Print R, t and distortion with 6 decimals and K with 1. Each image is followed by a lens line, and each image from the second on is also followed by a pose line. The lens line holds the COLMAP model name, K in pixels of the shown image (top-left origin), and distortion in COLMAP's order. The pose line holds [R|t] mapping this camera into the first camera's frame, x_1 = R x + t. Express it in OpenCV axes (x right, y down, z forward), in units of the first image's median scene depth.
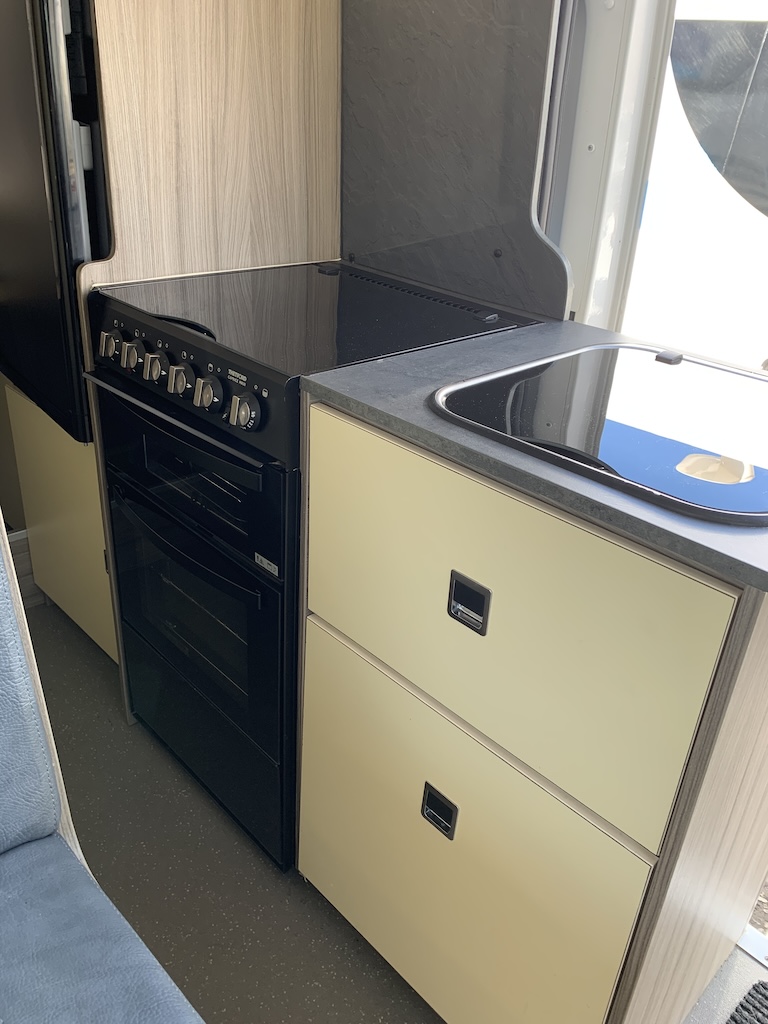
lens RADIAL K [[801.3, 0, 363.4], [0, 801.3, 494.4], [0, 0, 1]] dist [0.043456, -0.033534]
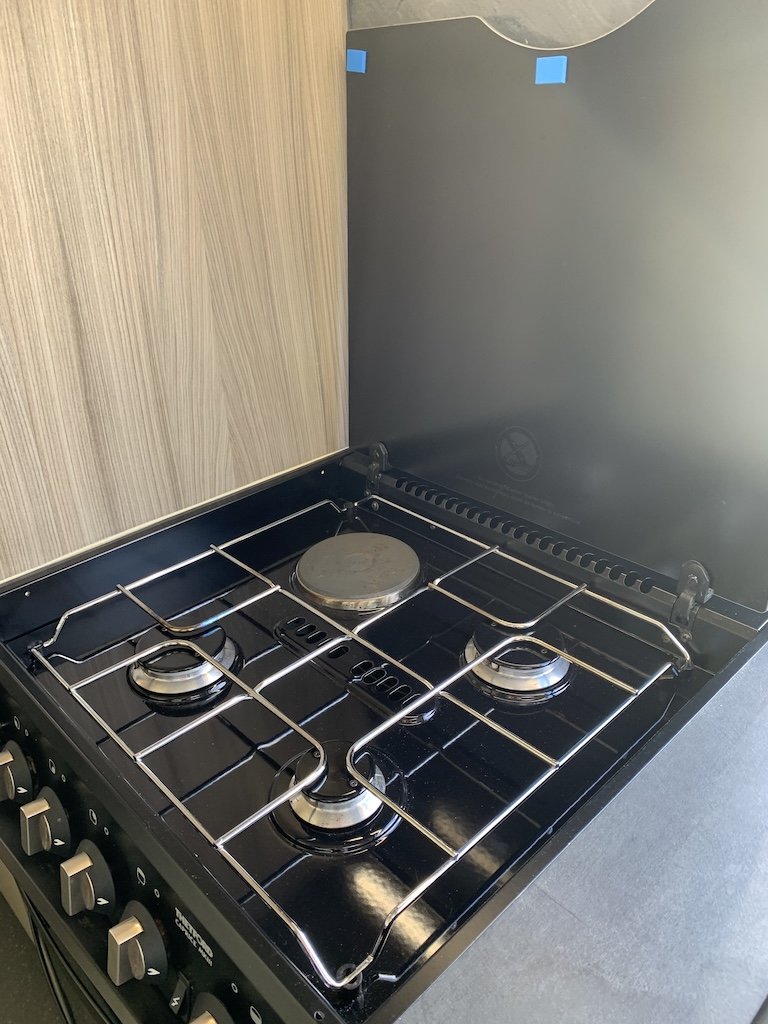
lens RADIAL K [[801.3, 0, 370.1], [0, 801.3, 490.4], [0, 0, 1]] dist [0.043456, -0.033534]
pose [[0.995437, -0.087009, -0.039175, -0.018633], [0.087089, 0.996200, 0.000335, -0.296797], [0.038997, -0.003745, 0.999232, 0.440695]]
